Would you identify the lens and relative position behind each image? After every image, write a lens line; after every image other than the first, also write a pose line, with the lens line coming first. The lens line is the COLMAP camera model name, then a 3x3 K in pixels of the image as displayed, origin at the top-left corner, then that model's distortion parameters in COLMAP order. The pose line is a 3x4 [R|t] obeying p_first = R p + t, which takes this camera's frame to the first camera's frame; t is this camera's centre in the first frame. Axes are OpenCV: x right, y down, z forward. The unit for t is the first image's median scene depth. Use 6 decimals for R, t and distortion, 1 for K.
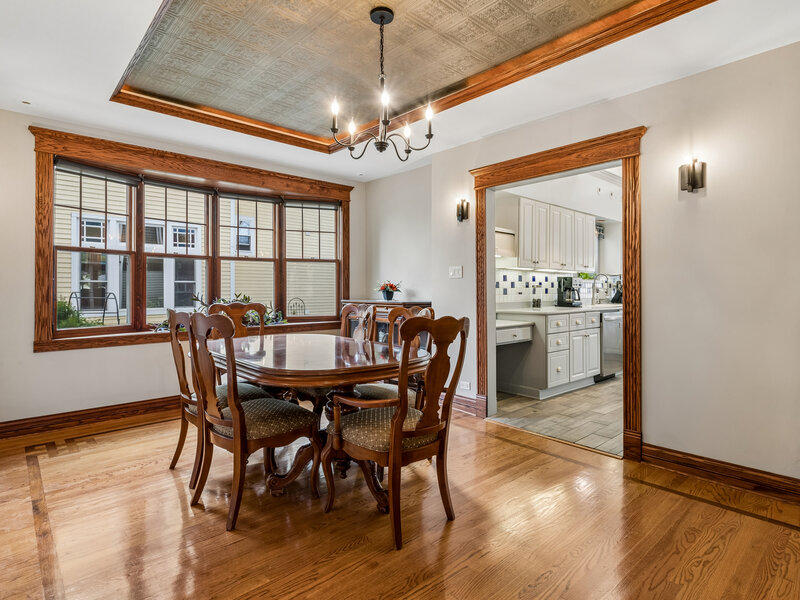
lens RADIAL K [[433.7, 0, 401.0], [0, 433.7, 296.0], [0, 0, 1]] dist [0.001133, 0.000156]
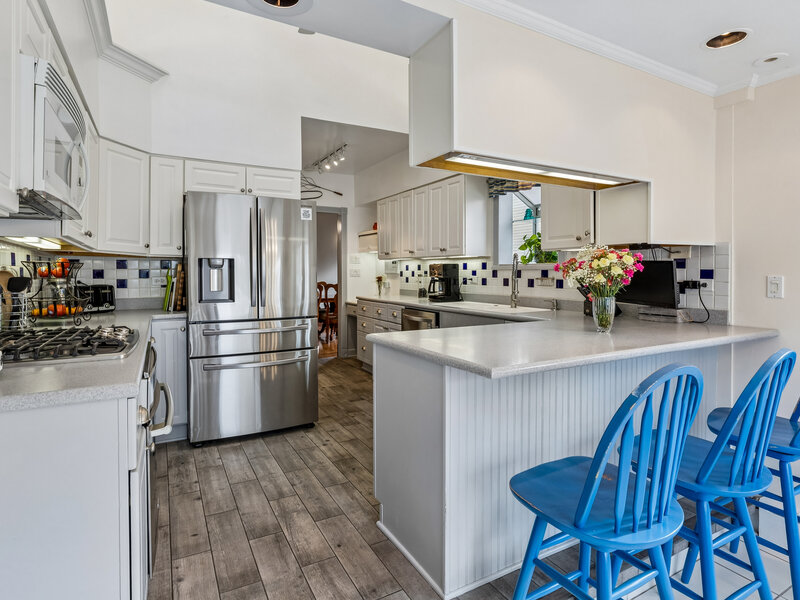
lens RADIAL K [[433.7, 0, 400.3], [0, 433.7, 299.3], [0, 0, 1]] dist [0.001133, 0.000156]
pose [[-0.234487, 0.055278, -0.970546, 1.294275], [-0.023349, 0.997774, 0.062470, -0.028776], [0.971839, 0.037310, -0.232675, 1.215242]]
